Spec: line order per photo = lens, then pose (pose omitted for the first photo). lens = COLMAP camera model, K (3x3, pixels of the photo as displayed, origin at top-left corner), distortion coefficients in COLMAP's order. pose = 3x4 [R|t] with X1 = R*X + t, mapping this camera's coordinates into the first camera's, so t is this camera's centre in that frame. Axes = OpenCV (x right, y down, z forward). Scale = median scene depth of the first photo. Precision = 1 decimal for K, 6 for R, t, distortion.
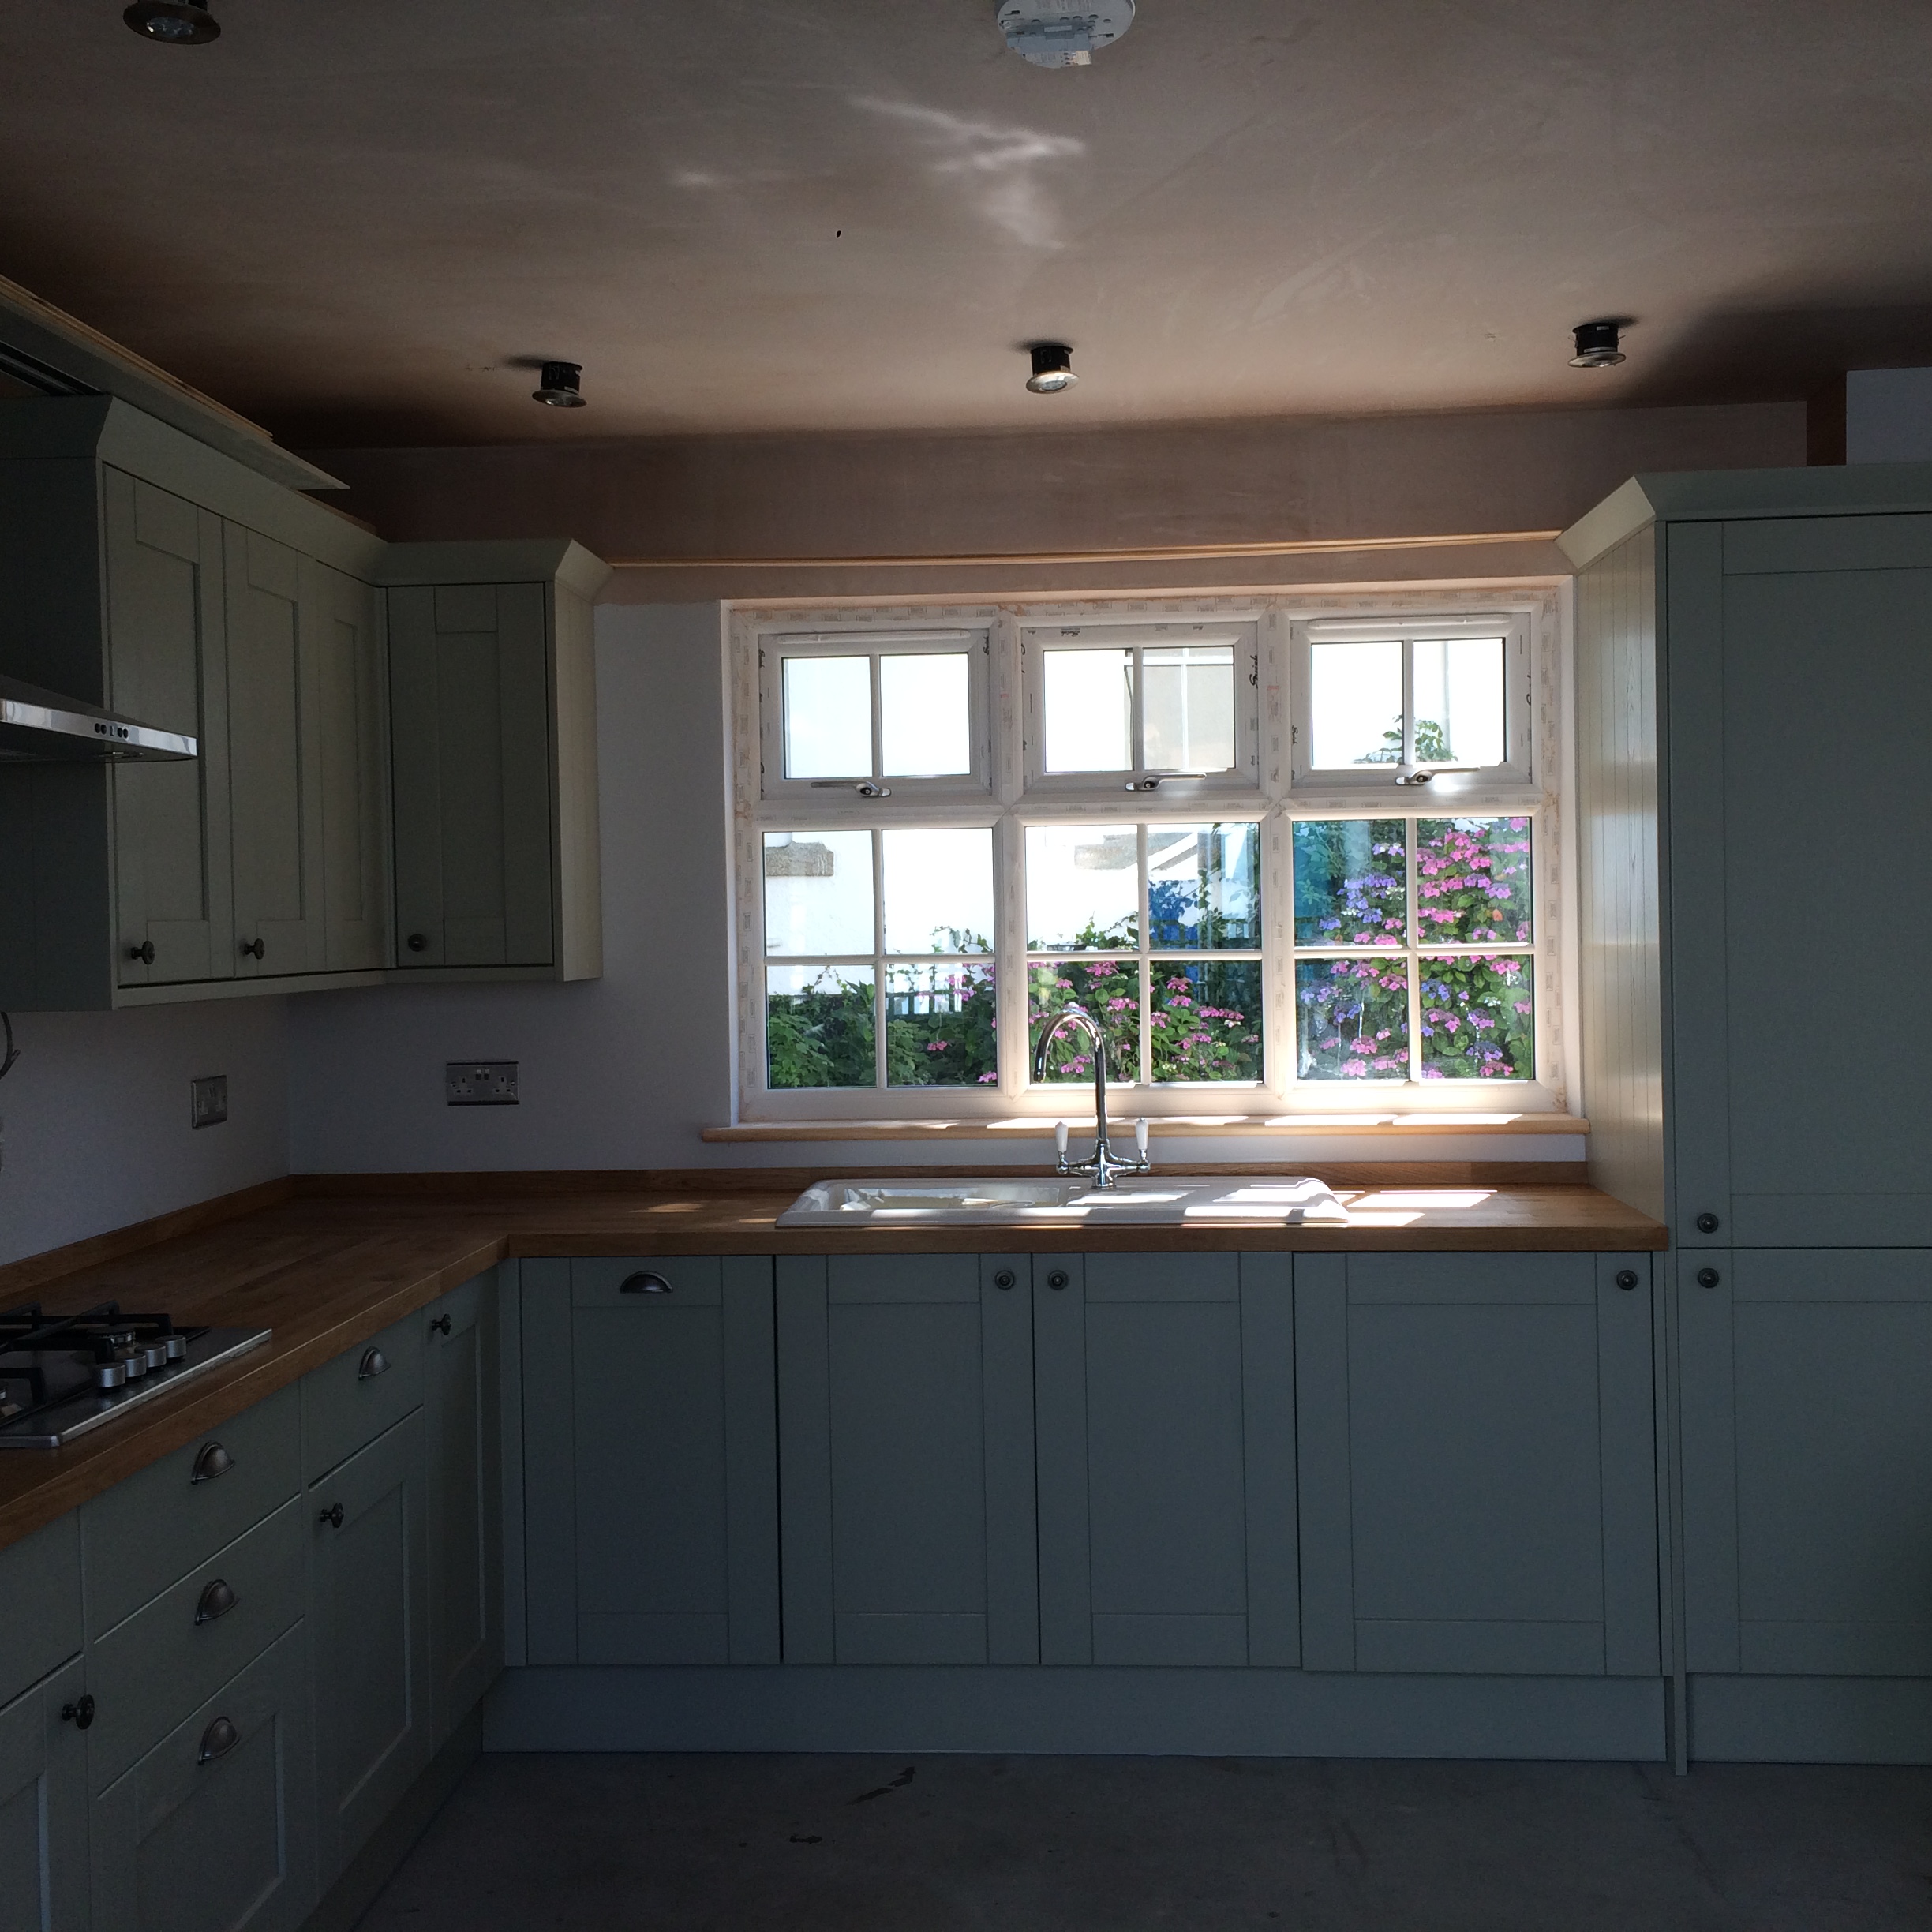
lens RADIAL K [[2204.2, 0, 942.9], [0, 2204.2, 944.2], [0, 0, 1]] dist [0.082557, -0.083676]
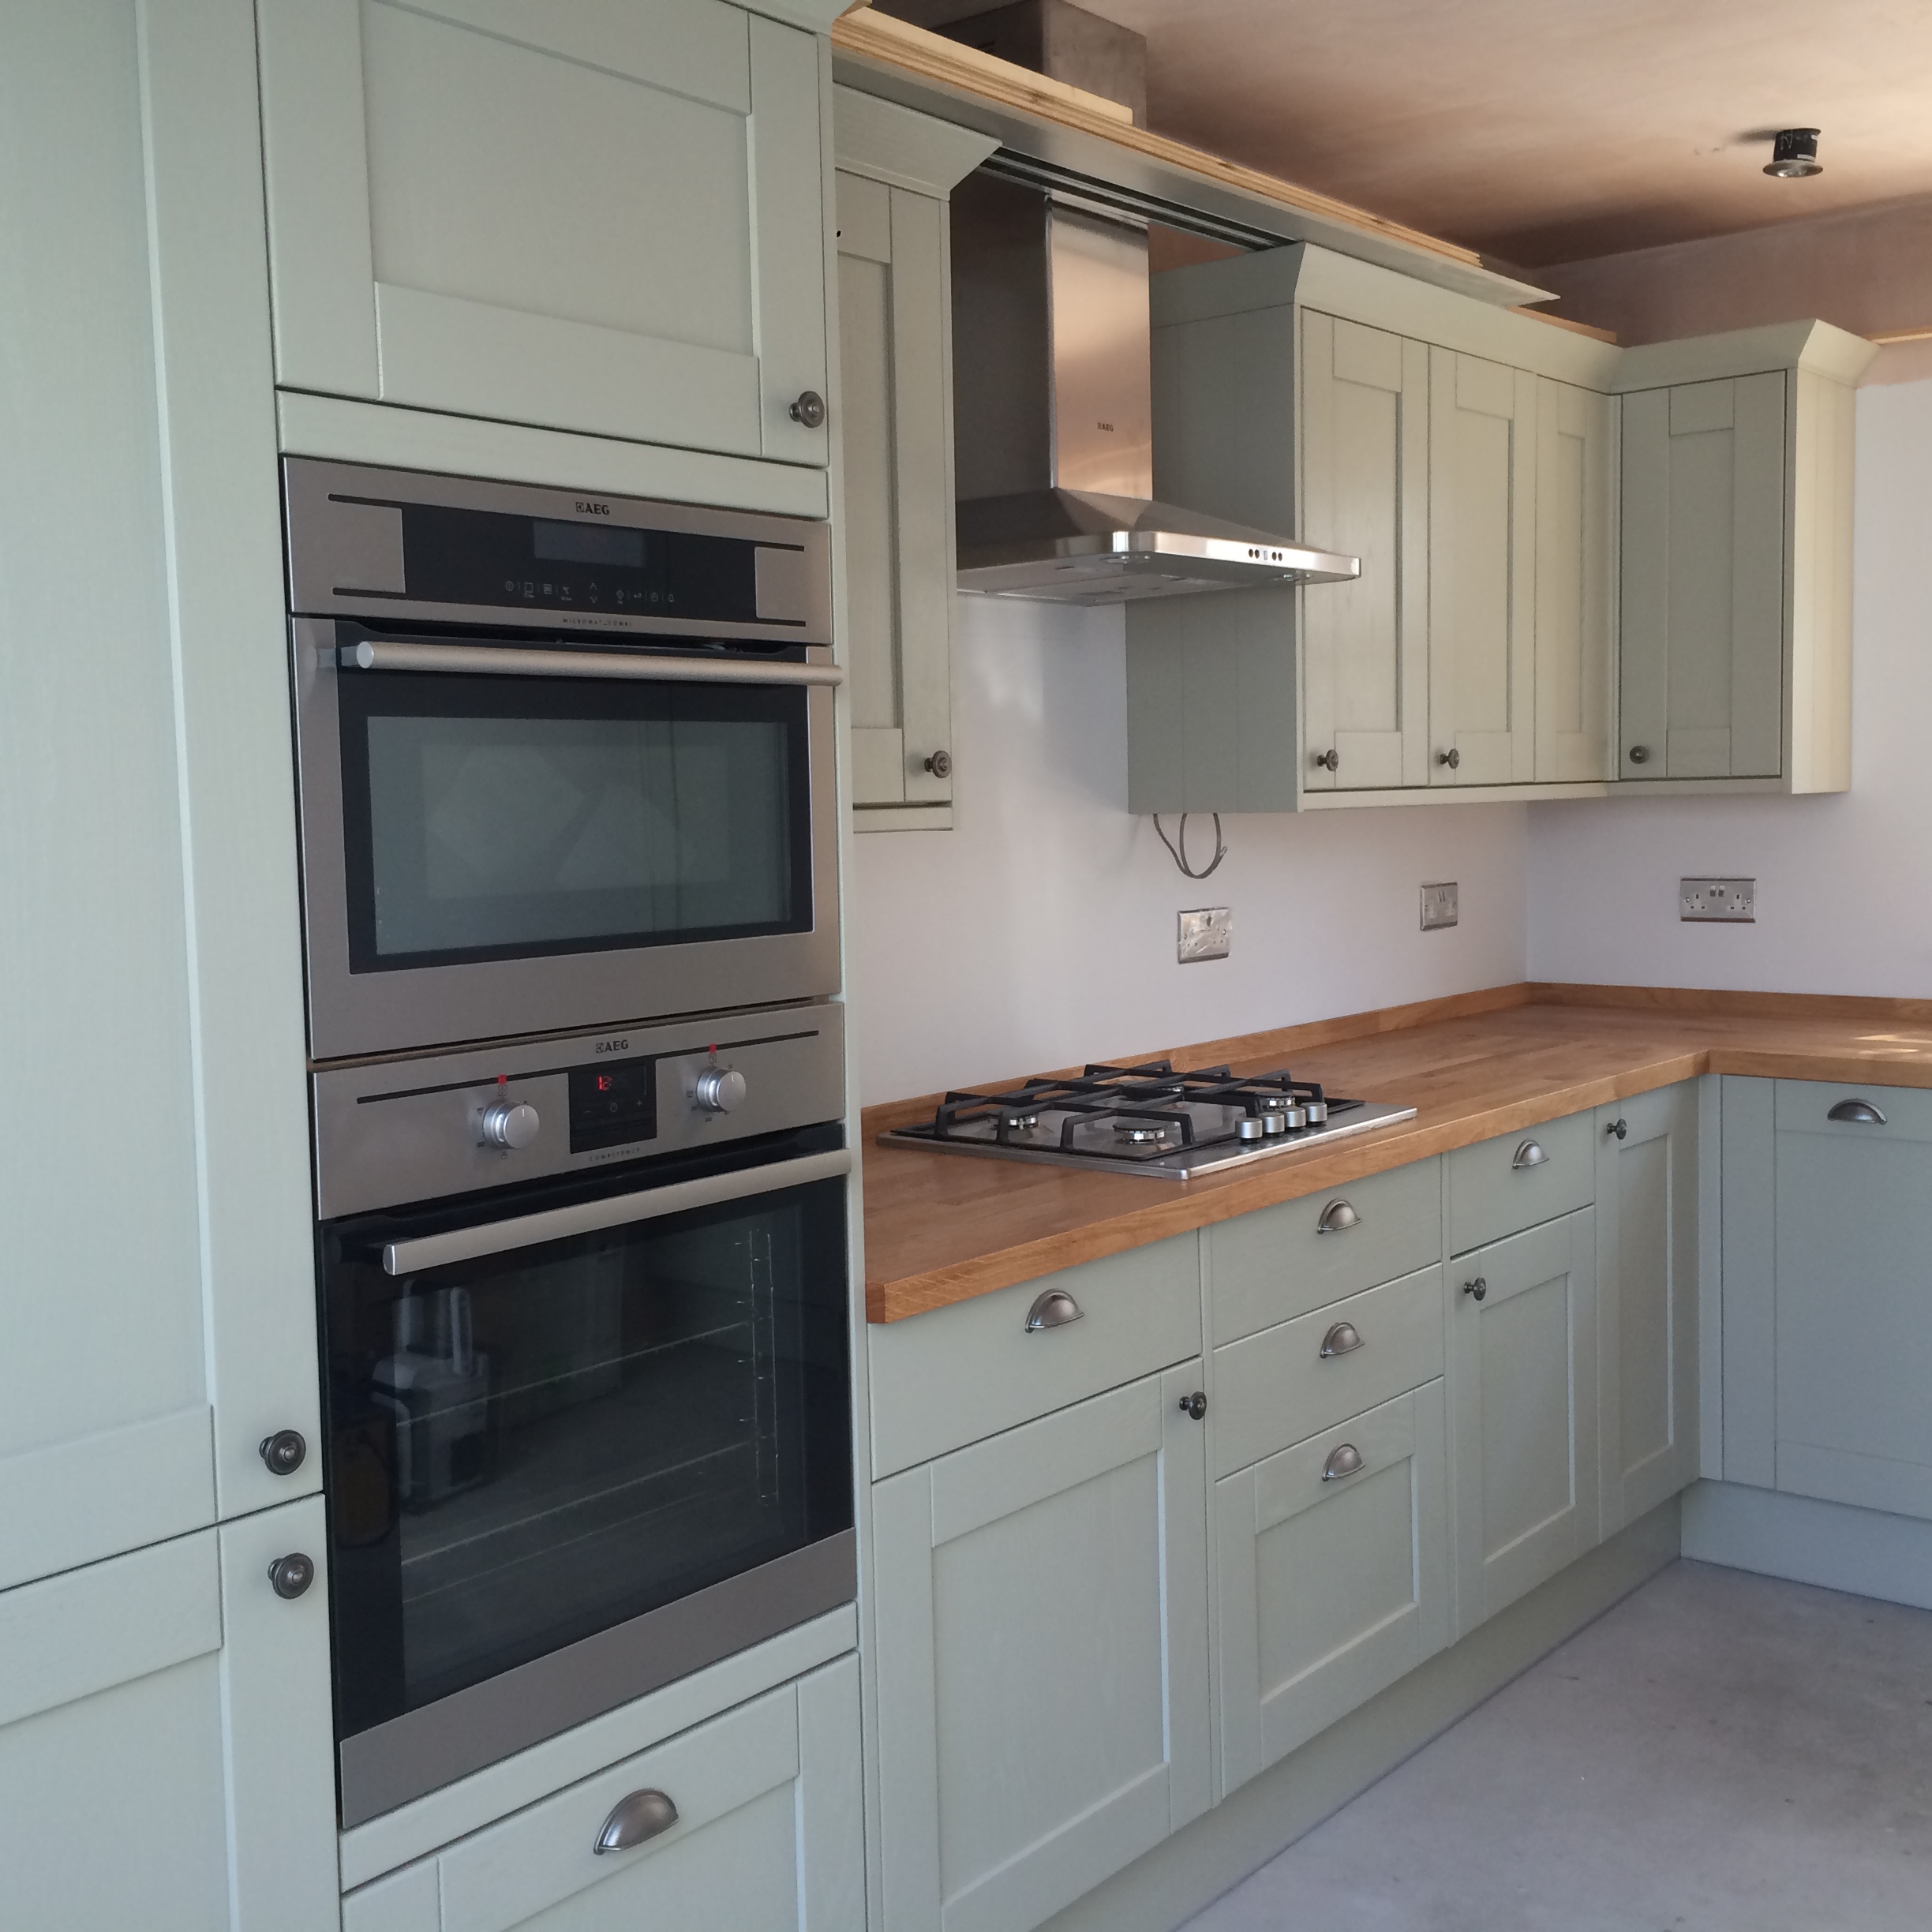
lens RADIAL K [[2204.2, 0, 942.9], [0, 2204.2, 944.2], [0, 0, 1]] dist [0.082557, -0.083676]
pose [[0.808791, 0.042269, -0.586575, 0.097164], [0.000938, 0.997320, 0.073161, 0.010704], [0.588095, -0.059722, 0.806584, 0.004438]]
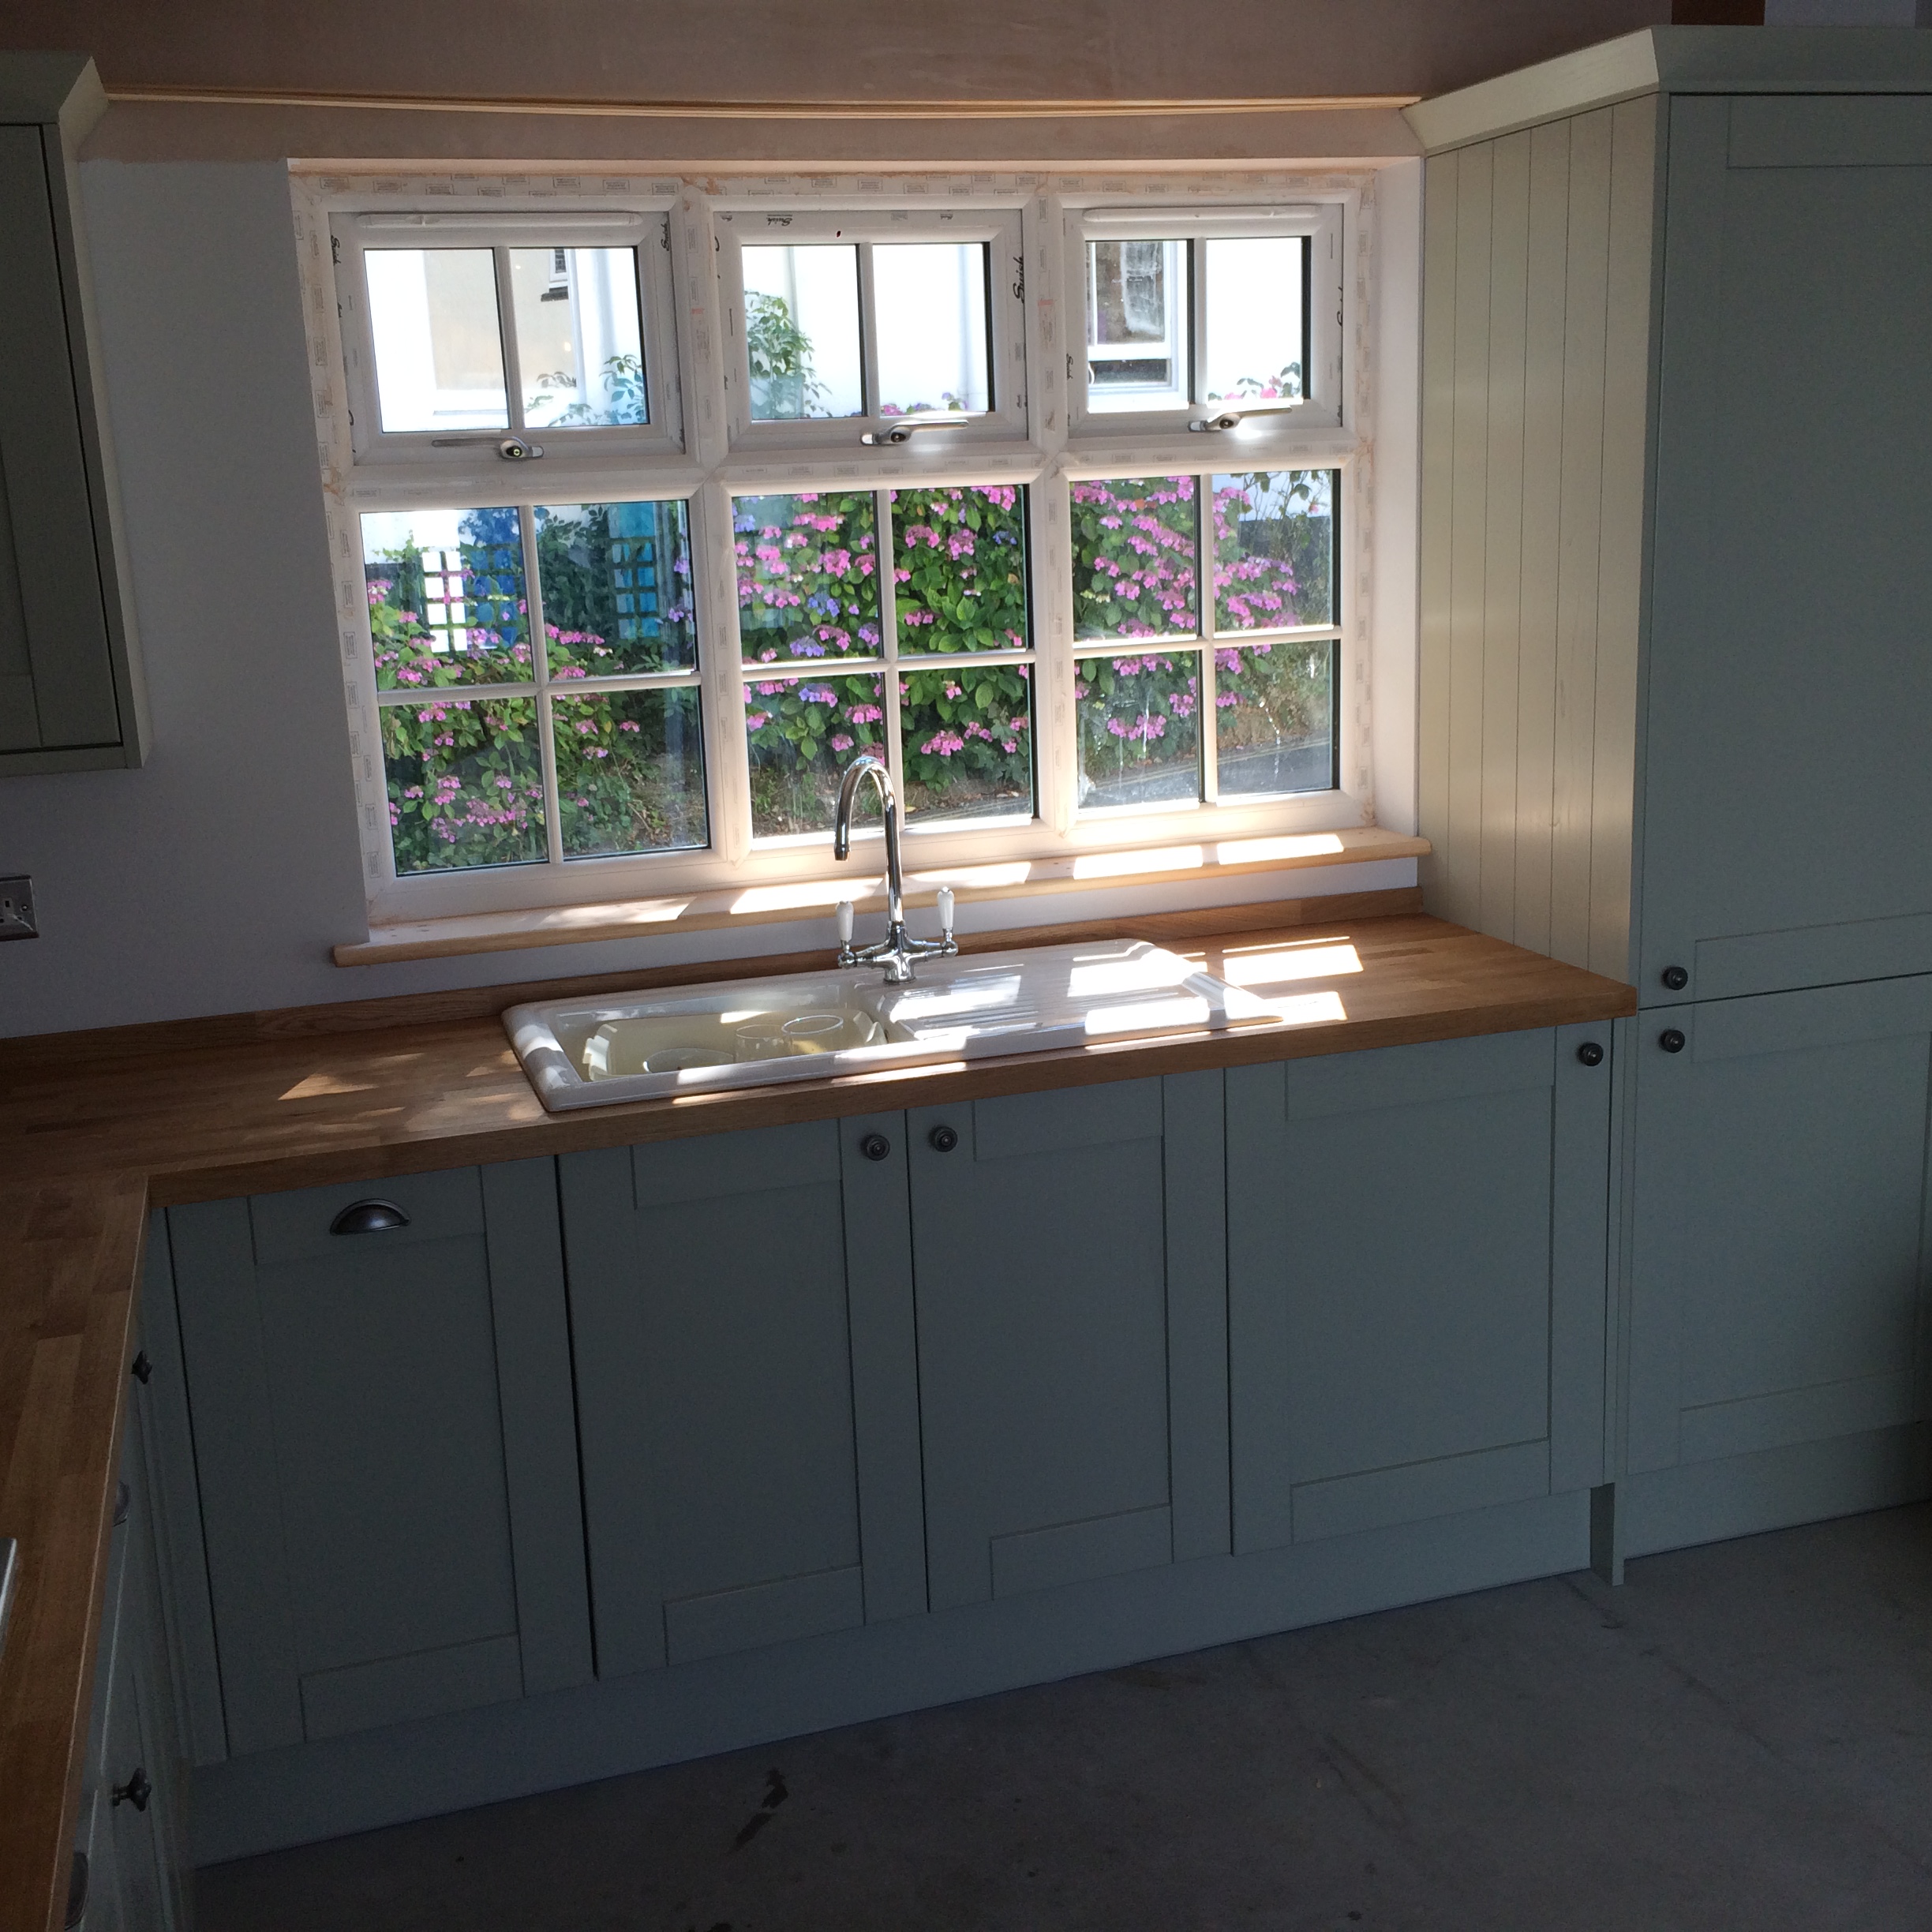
lens RADIAL K [[2204.2, 0, 942.9], [0, 2204.2, 944.2], [0, 0, 1]] dist [0.082557, -0.083676]
pose [[0.931019, -0.099627, 0.351109, -0.182392], [0.030657, 0.979969, 0.196775, -0.053470], [-0.363680, -0.172437, 0.915425, 0.290384]]
